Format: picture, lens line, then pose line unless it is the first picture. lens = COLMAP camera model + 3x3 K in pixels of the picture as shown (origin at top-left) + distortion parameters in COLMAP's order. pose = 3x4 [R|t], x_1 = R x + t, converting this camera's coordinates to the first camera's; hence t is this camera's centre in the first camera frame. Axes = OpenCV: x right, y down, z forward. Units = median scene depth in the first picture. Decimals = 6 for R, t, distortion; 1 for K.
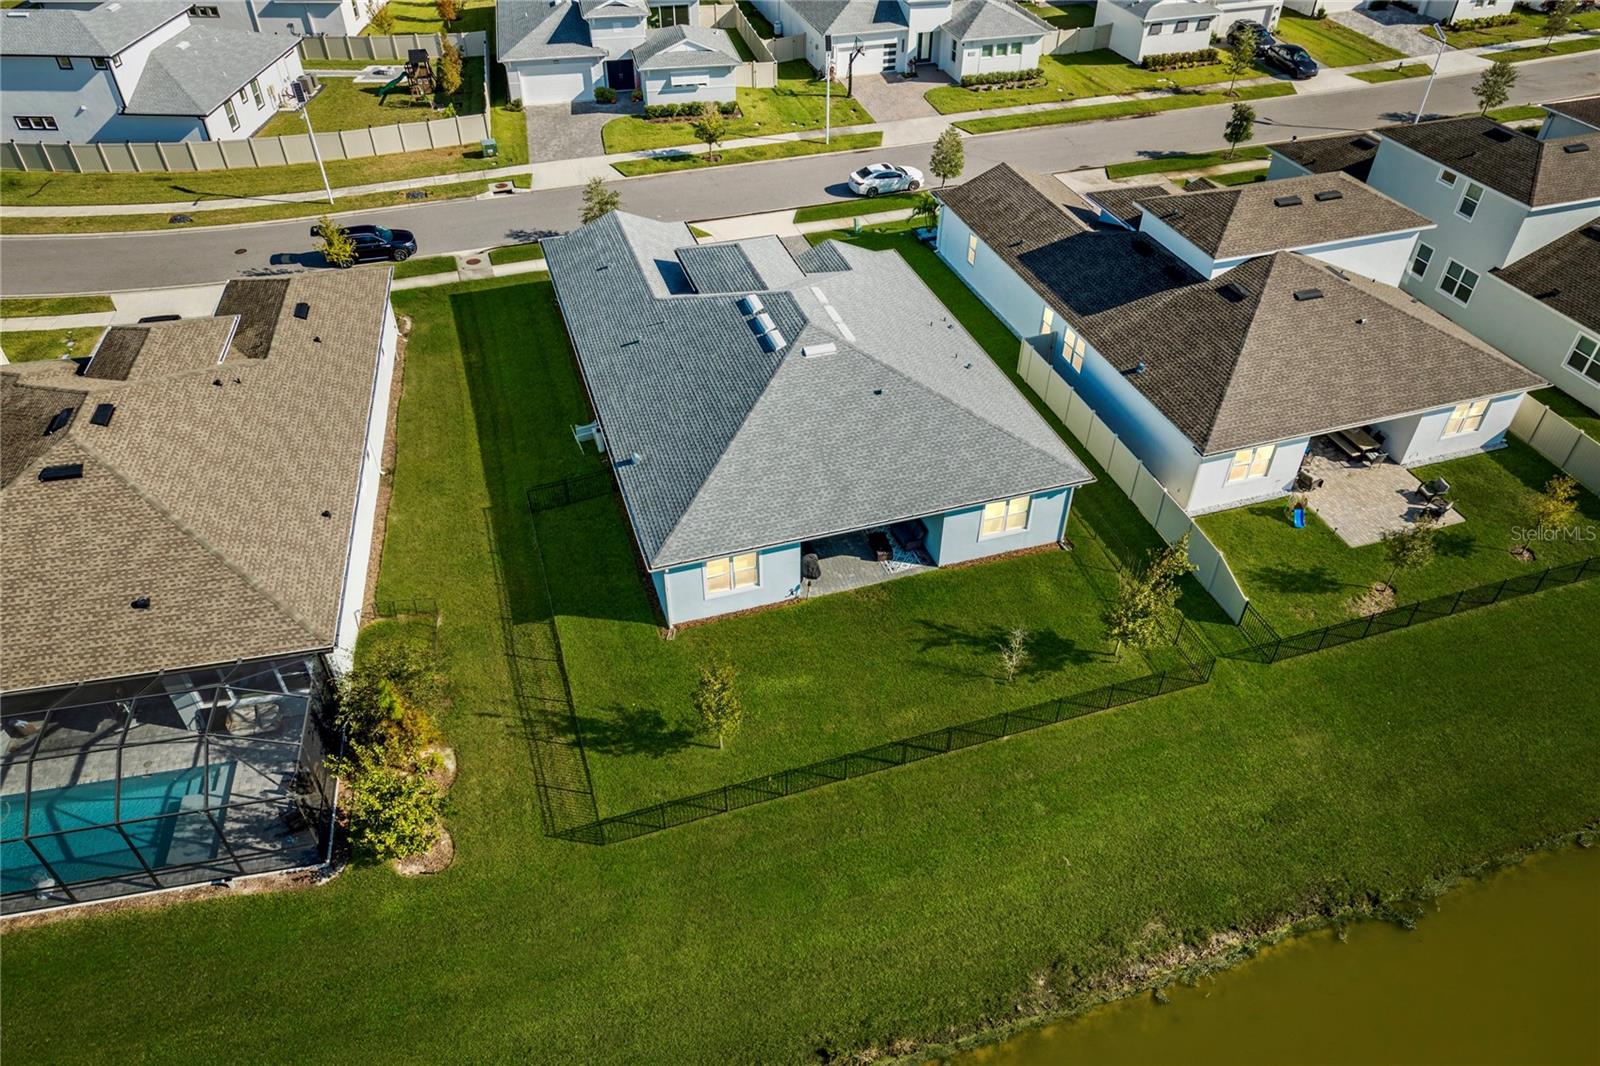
lens RADIAL K [[1100.6, 0, 810.9], [0, 1100.6, 544.4], [0, 0, 1]] dist [0.007617, 0.007300]
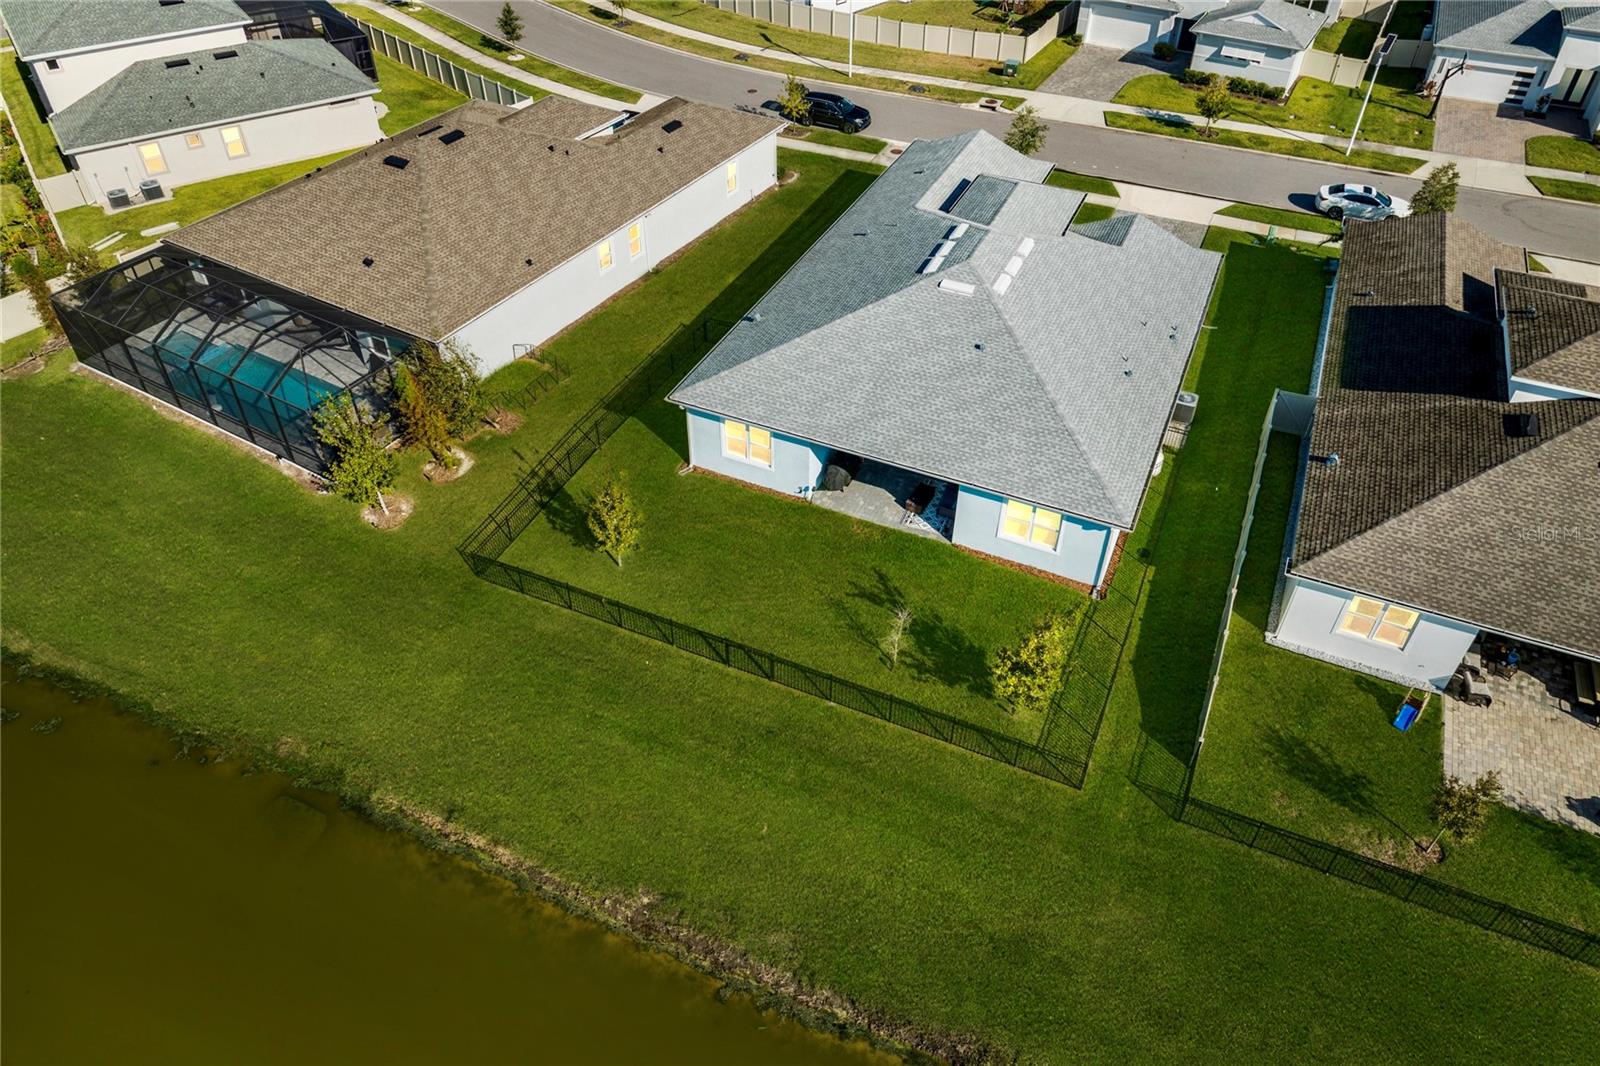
lens RADIAL K [[1100.6, 0, 814.9], [0, 1100.6, 483.1], [0, 0, 1]] dist [0.007617, 0.007300]
pose [[0.739551, 0.427833, -0.519638, 0.325245], [-0.439812, 0.891560, 0.108104, -0.048746], [0.509538, 0.148595, 0.847520, 0.097955]]
